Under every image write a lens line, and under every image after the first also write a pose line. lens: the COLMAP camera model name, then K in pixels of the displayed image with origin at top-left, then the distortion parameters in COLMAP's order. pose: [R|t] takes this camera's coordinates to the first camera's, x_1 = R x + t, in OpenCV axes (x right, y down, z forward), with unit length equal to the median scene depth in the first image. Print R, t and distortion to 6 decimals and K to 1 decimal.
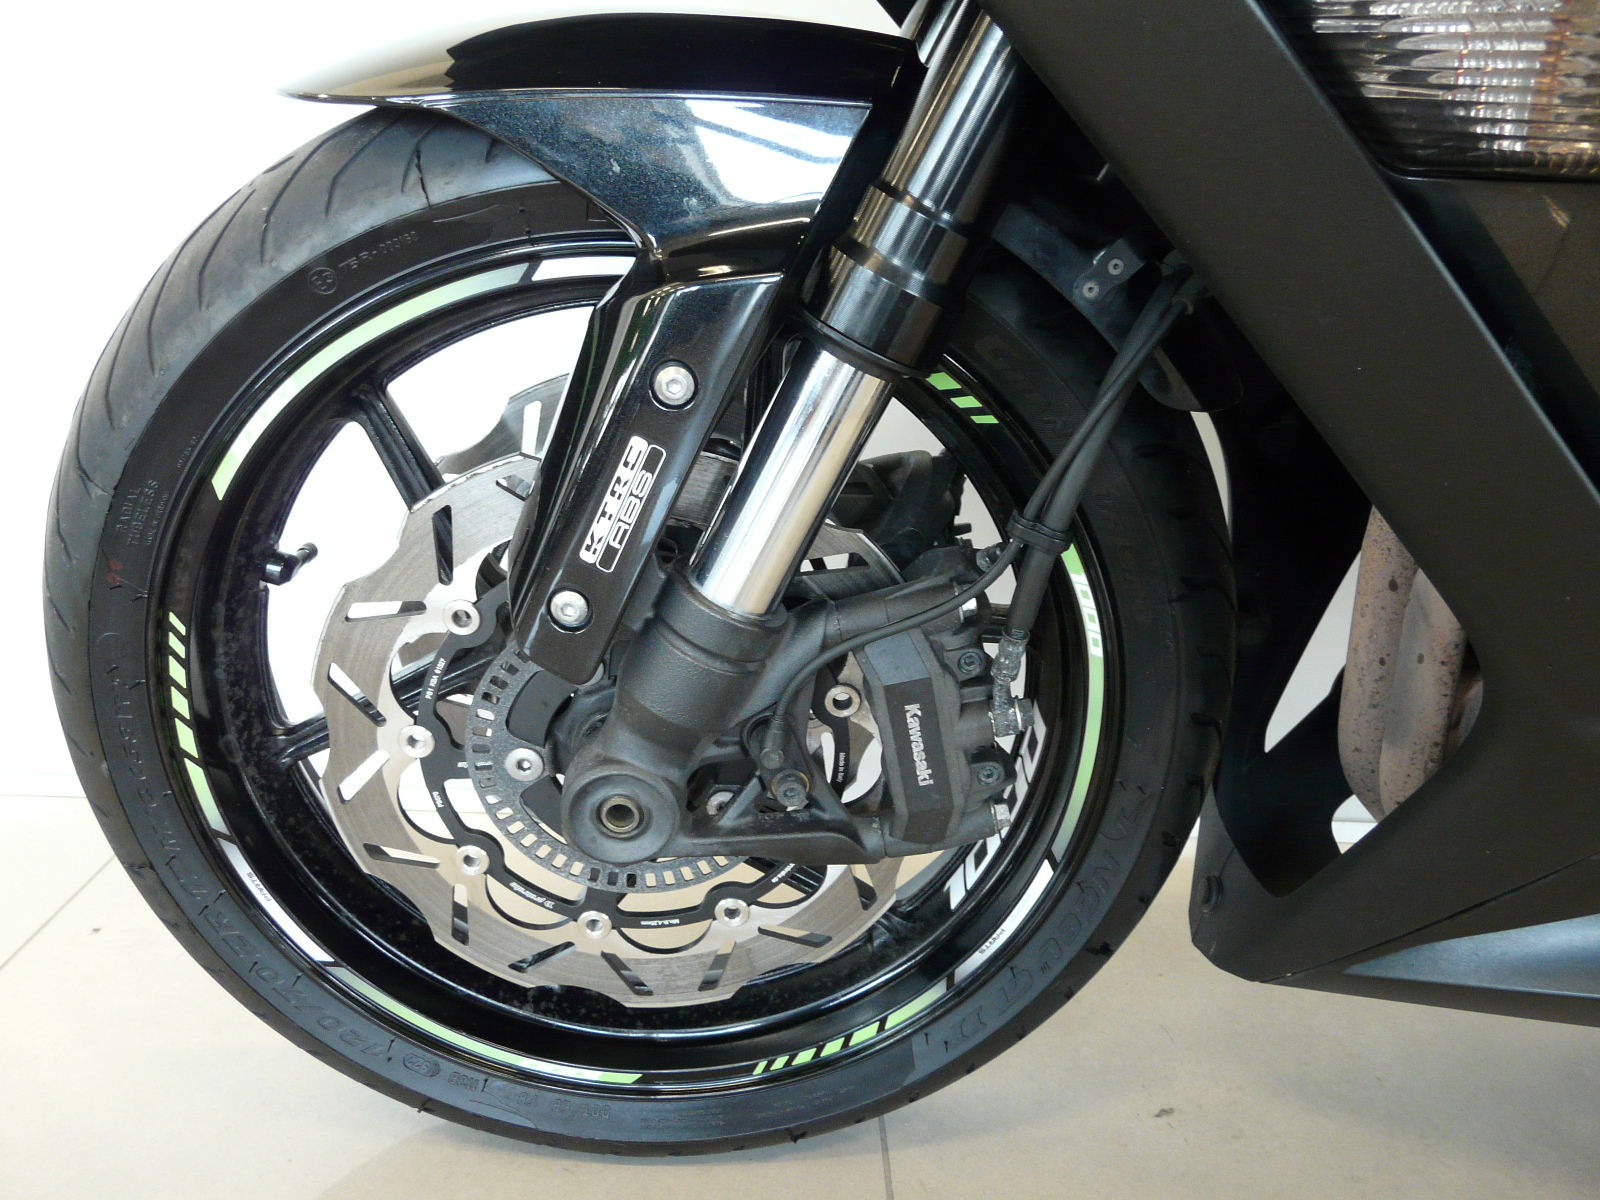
lens RADIAL K [[1328.5, 0, 790.2], [0, 1328.5, 601.1], [0, 0, 1]] dist [-0.078643, 0.099410]
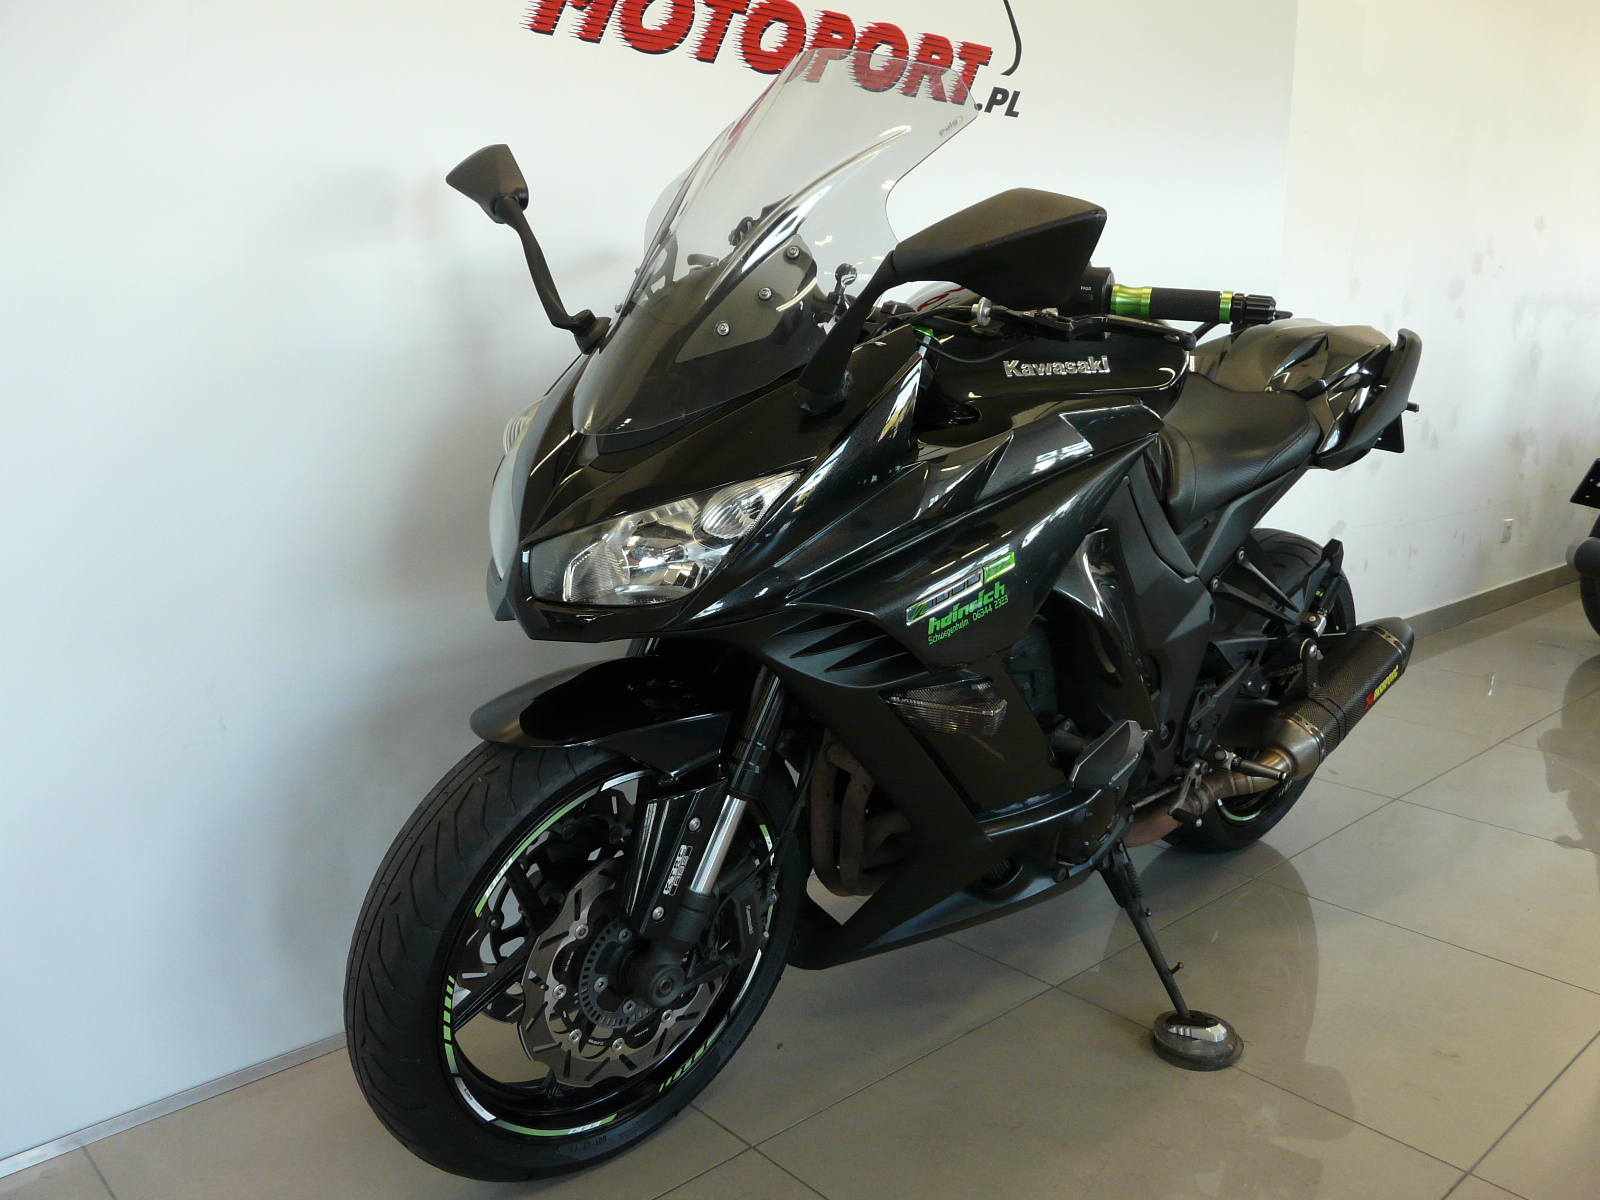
lens RADIAL K [[1328.5, 0, 796.6], [0, 1328.5, 589.6], [0, 0, 1]] dist [-0.078643, 0.099410]
pose [[0.742276, -0.173724, 0.647183, -1.280183], [0.213375, 0.976814, 0.017480, -0.502854], [-0.635214, 0.125117, 0.762134, -1.031593]]
